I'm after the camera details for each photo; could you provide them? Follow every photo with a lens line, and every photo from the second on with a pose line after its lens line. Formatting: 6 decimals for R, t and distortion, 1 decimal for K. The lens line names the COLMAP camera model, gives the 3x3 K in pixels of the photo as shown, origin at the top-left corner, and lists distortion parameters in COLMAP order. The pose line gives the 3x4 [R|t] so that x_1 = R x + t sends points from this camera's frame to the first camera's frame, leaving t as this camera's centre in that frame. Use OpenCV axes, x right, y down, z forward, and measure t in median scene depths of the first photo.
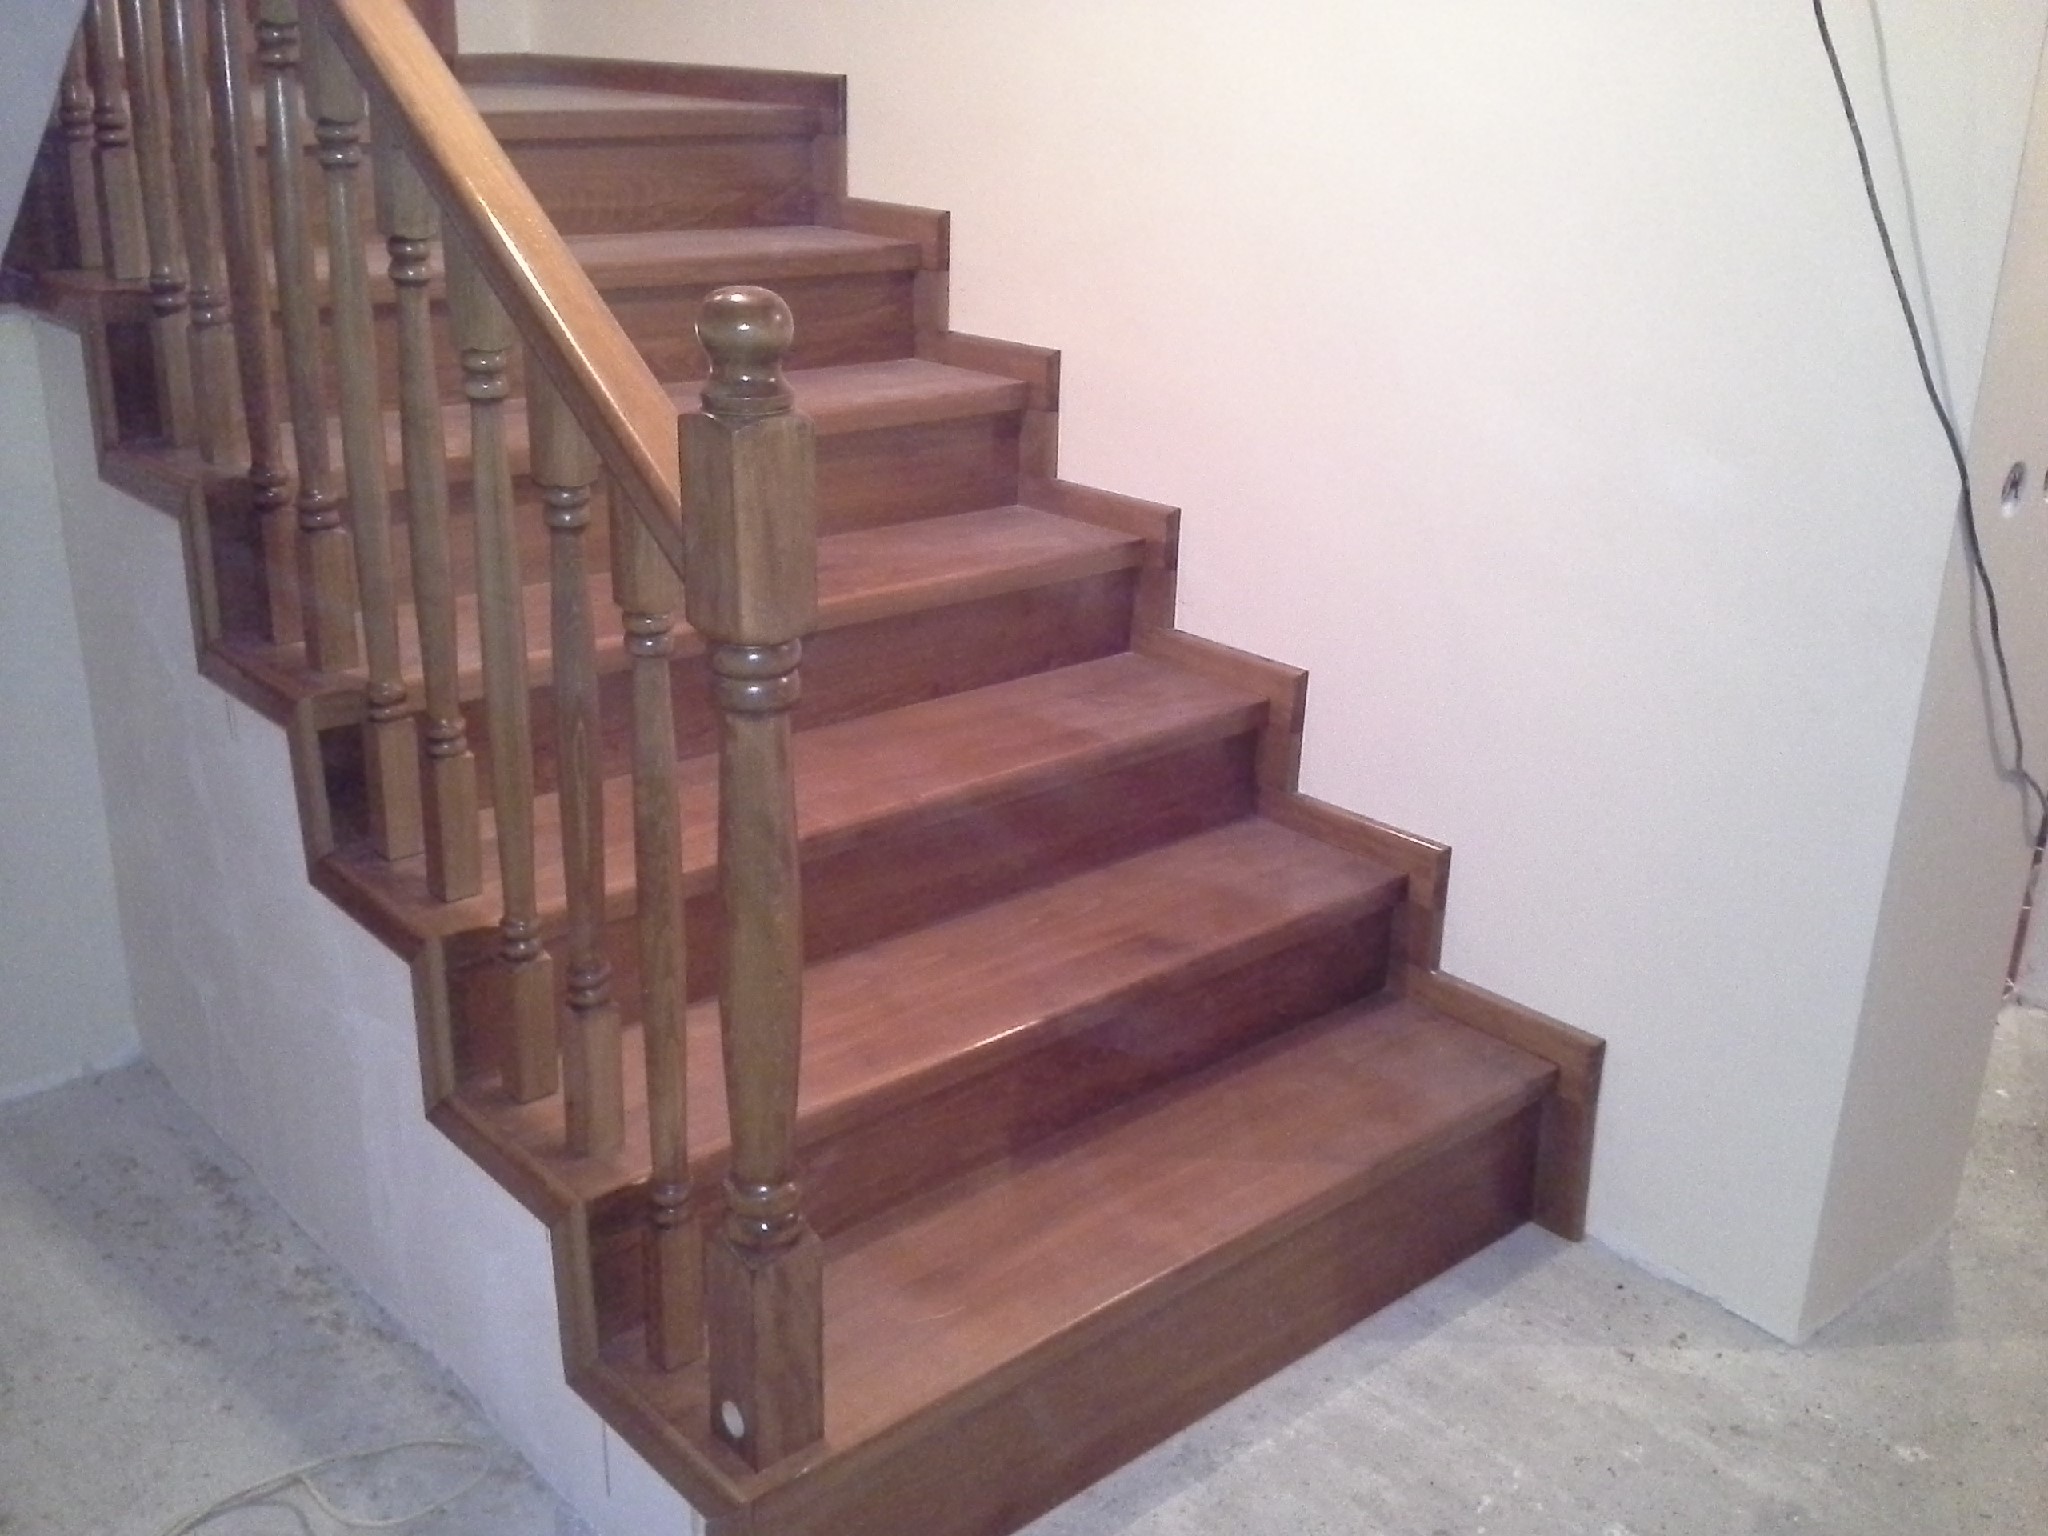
lens RADIAL K [[1965.5, 0, 1030.6], [0, 1965.5, 780.0], [0, 0, 1]] dist [0.166943, -0.480483]
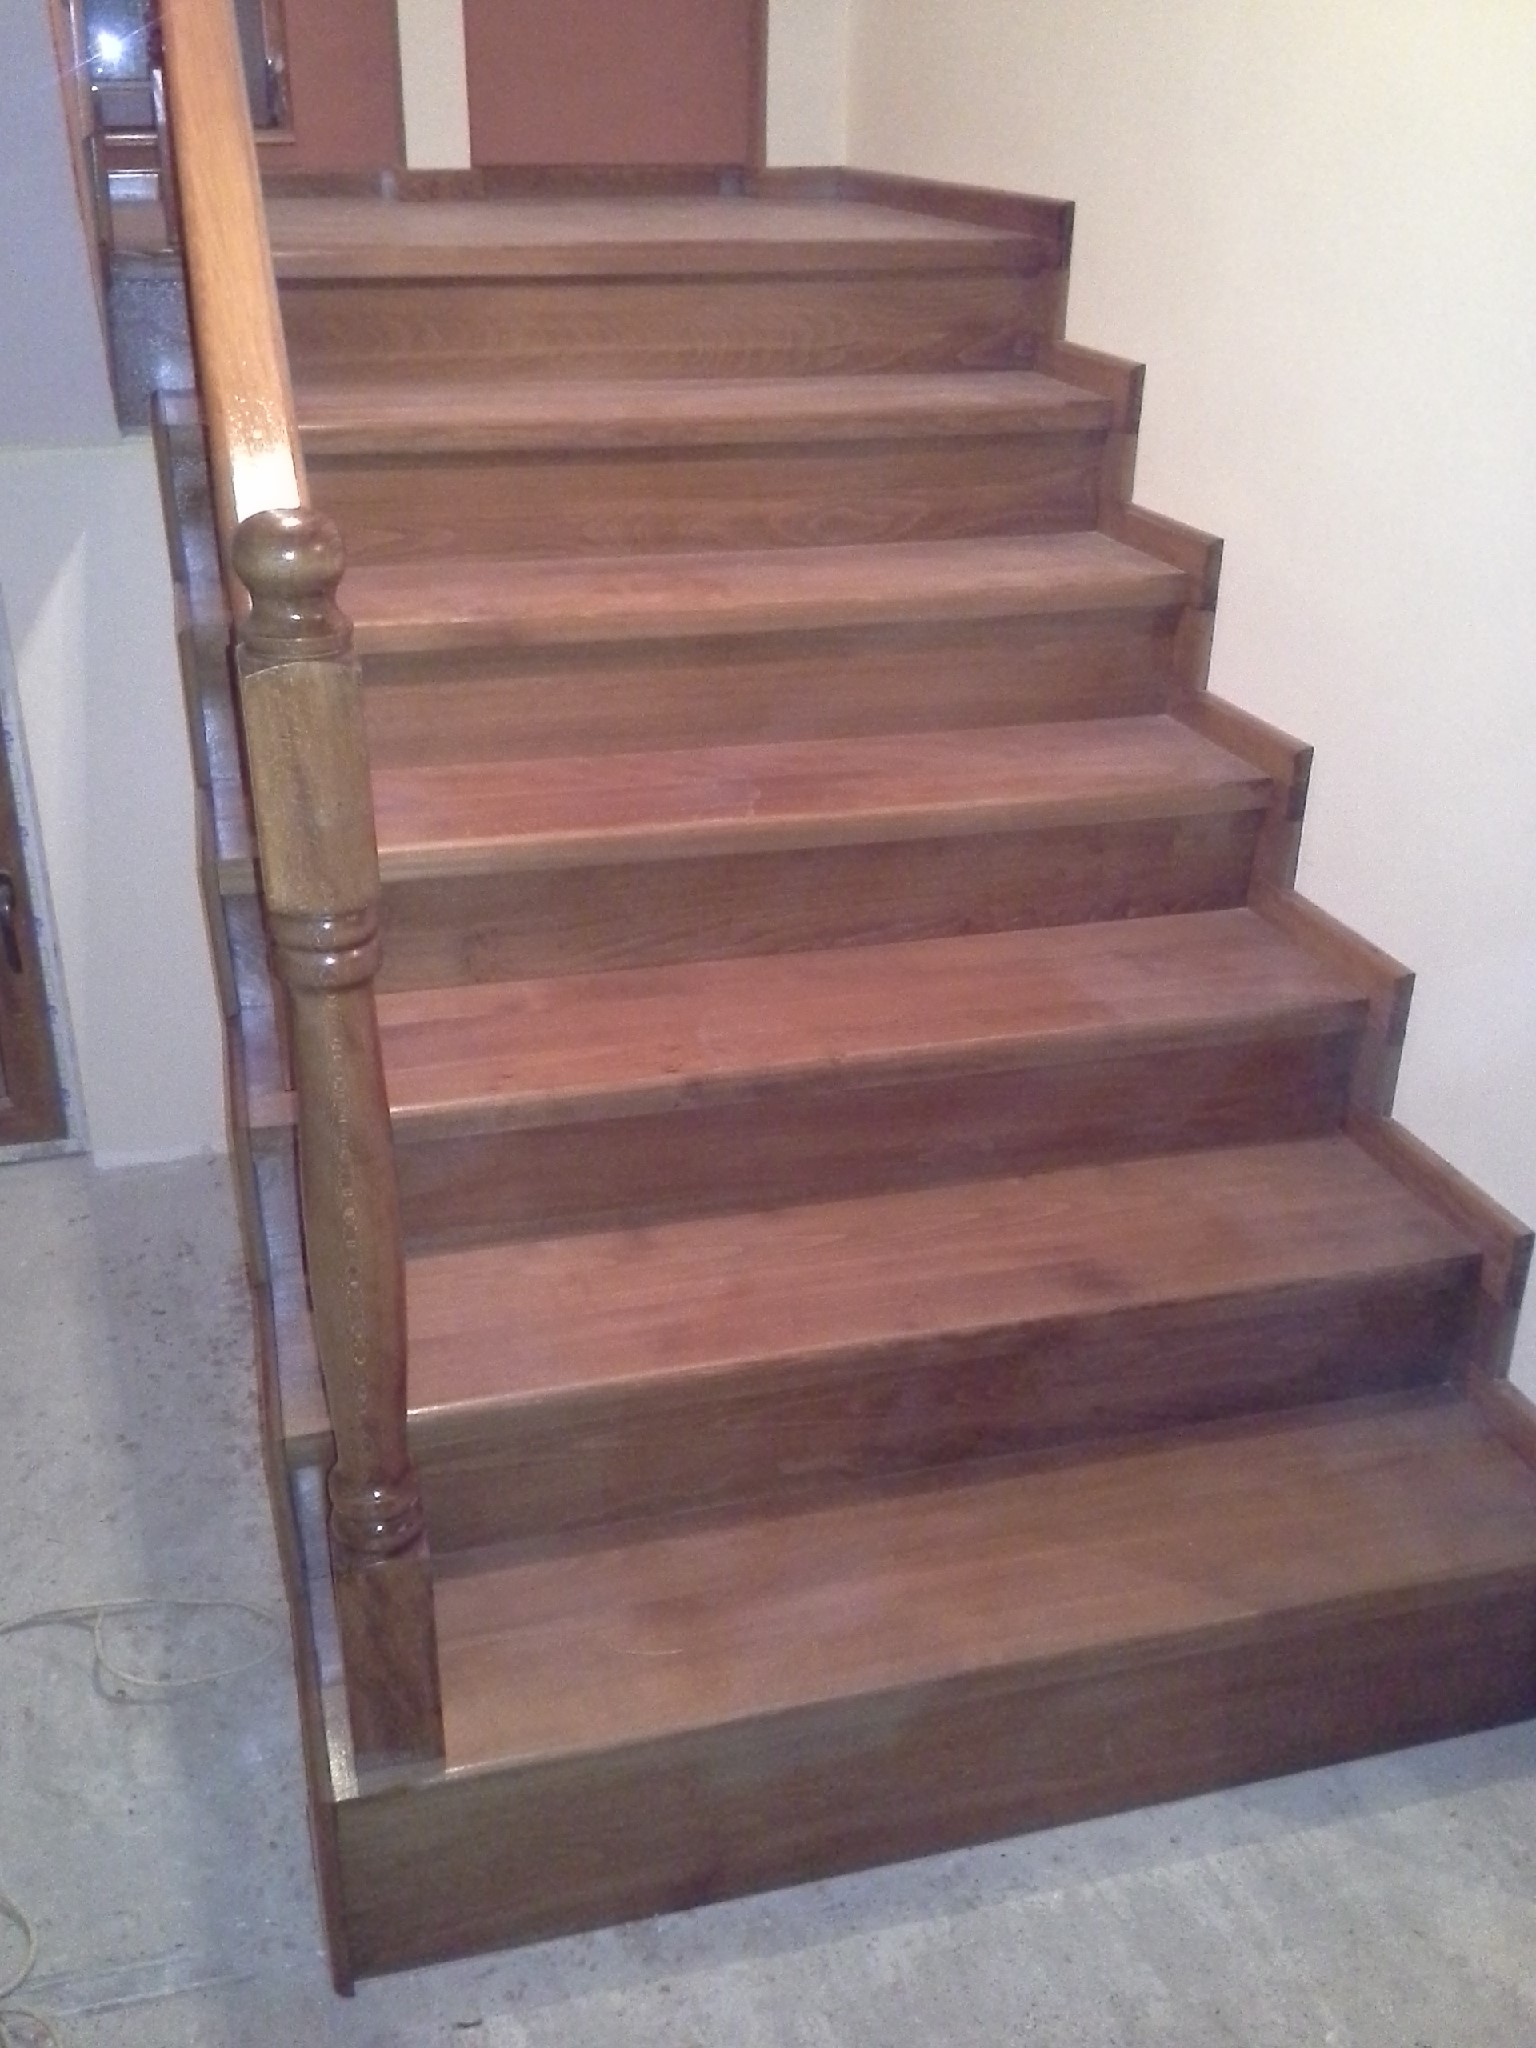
lens RADIAL K [[1965.5, 0, 769.1], [0, 1965.5, 1014.5], [0, 0, 1]] dist [0.166943, -0.480483]
pose [[0.899236, 0.171057, -0.402633, 0.238277], [-0.143587, 0.984803, 0.097704, -0.081693], [0.413227, -0.030046, 0.910132, 0.164770]]
